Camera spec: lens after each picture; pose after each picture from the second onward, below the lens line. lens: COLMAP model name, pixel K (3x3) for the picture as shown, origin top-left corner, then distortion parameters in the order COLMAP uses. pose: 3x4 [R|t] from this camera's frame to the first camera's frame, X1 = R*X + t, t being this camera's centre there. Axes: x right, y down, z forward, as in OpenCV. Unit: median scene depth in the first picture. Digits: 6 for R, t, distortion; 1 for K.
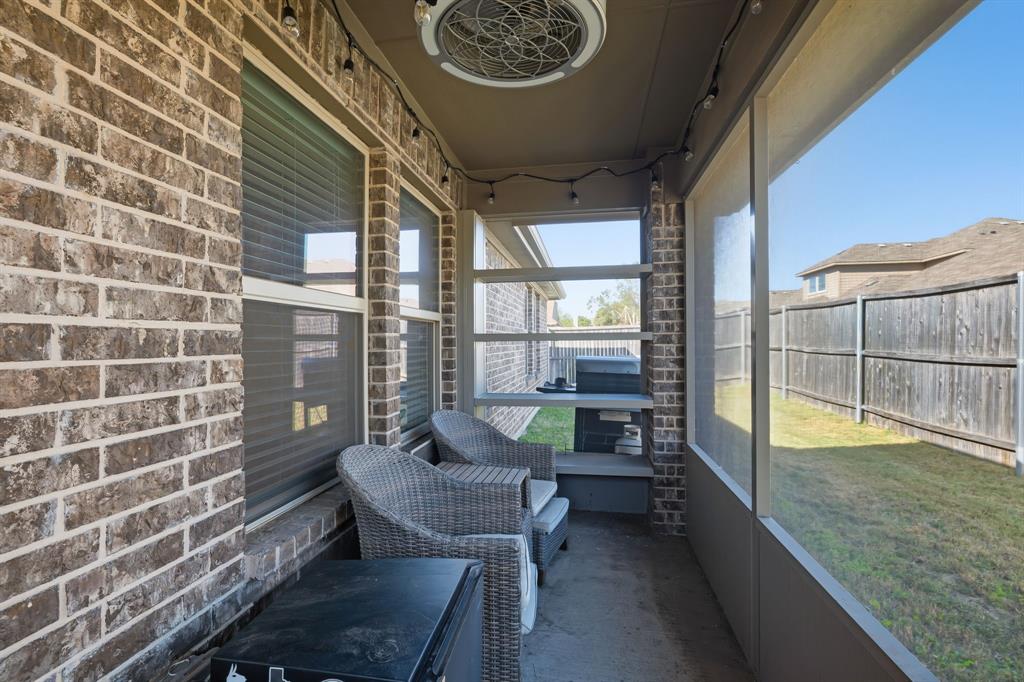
lens RADIAL K [[462.3, 0, 510.9], [0, 462.3, 341.0], [0, 0, 1]] dist [0.000520, 0.000230]
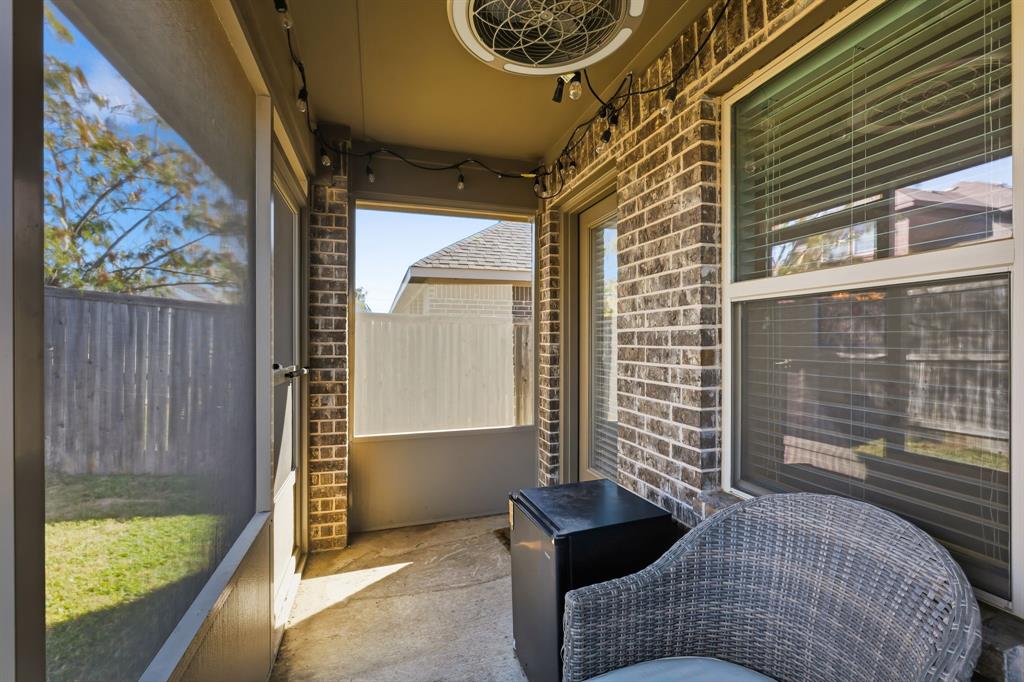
lens RADIAL K [[380.0, 0, 507.8], [0, 380.0, 341.7], [0, 0, 1]] dist [0.000483, 0.000003]
pose [[-0.882085, 0.004095, -0.471073, 0.538470], [0.003114, 0.999991, 0.002862, 0.011573], [0.471080, 0.001058, -0.882090, 2.032566]]
